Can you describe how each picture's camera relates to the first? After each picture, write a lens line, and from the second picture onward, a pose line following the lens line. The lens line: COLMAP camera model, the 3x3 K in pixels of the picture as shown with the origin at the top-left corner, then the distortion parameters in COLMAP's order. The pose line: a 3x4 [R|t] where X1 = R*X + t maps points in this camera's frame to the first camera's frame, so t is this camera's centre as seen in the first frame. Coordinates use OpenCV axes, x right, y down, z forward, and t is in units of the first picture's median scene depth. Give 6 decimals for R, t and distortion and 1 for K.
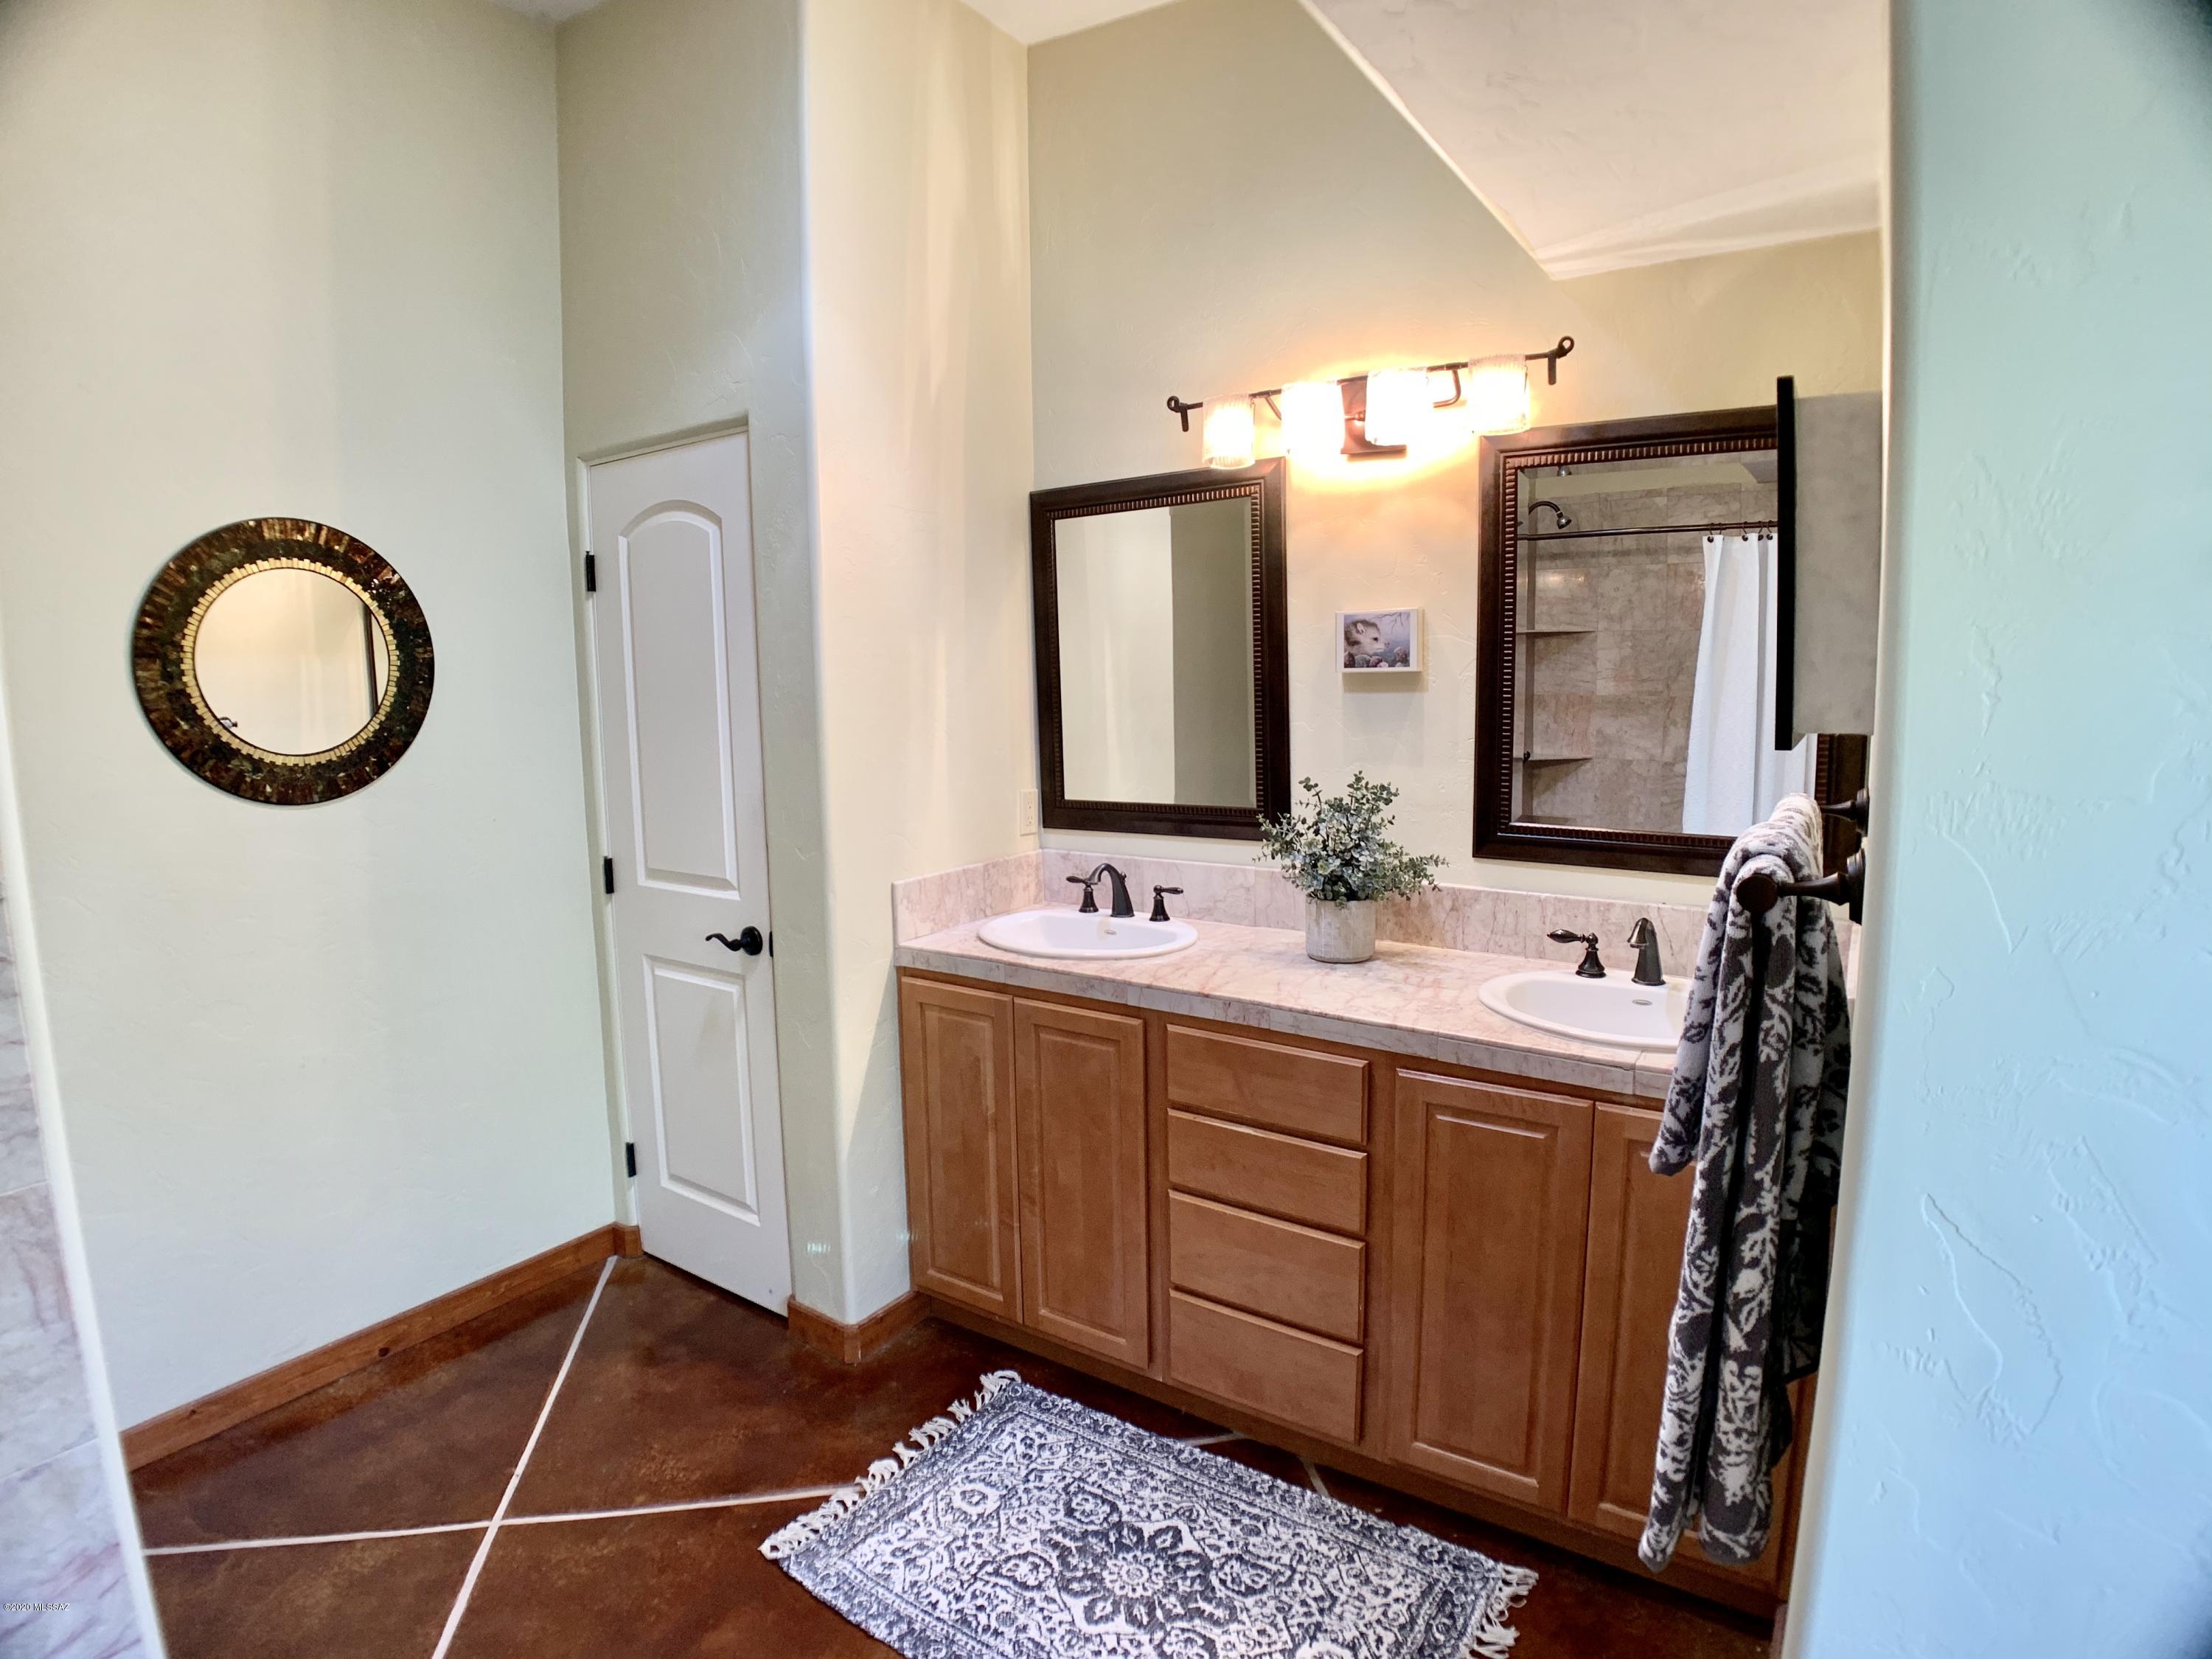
lens RADIAL K [[1179.8, 0, 1093.5], [0, 1179.8, 820.4], [0, 0, 1]] dist [-0.054143, 0.001236]
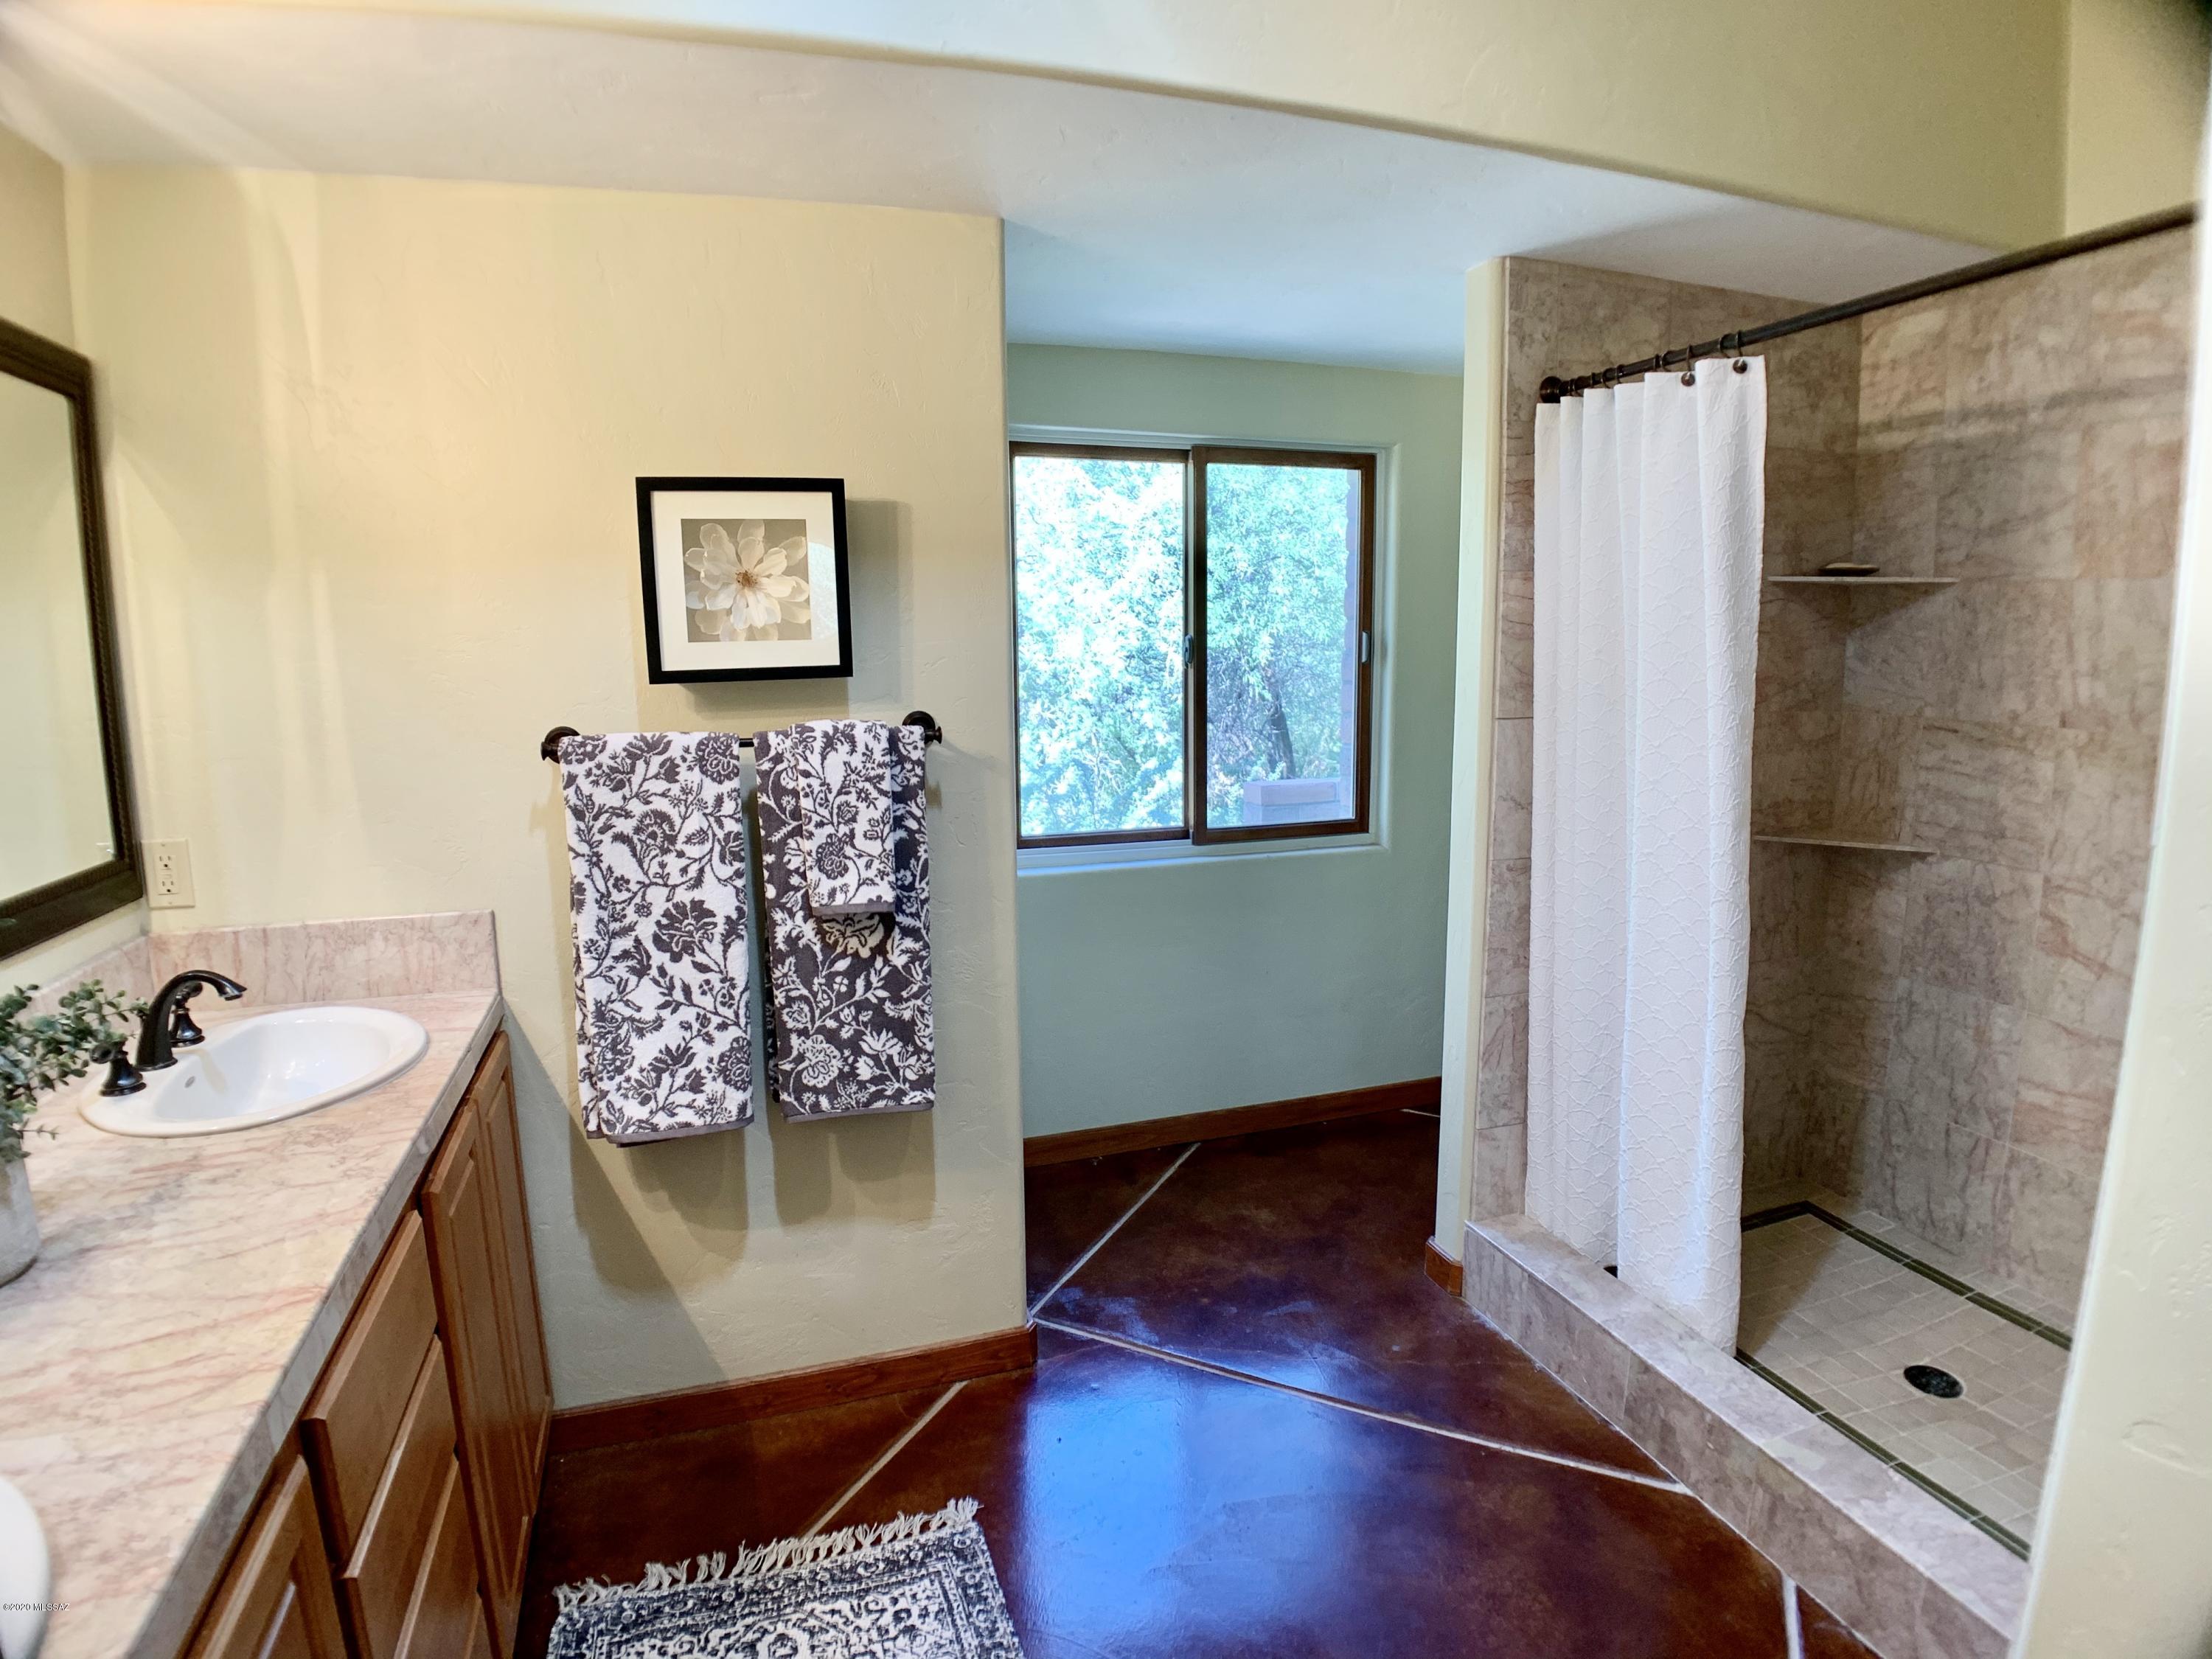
lens RADIAL K [[1179.8, 0, 1093.5], [0, 1179.8, 820.4], [0, 0, 1]] dist [-0.054143, 0.001236]
pose [[-0.796010, -0.070004, 0.601221, -0.458201], [0.105396, 0.962085, 0.251565, -0.139068], [-0.596036, 0.263614, -0.758451, 1.174063]]
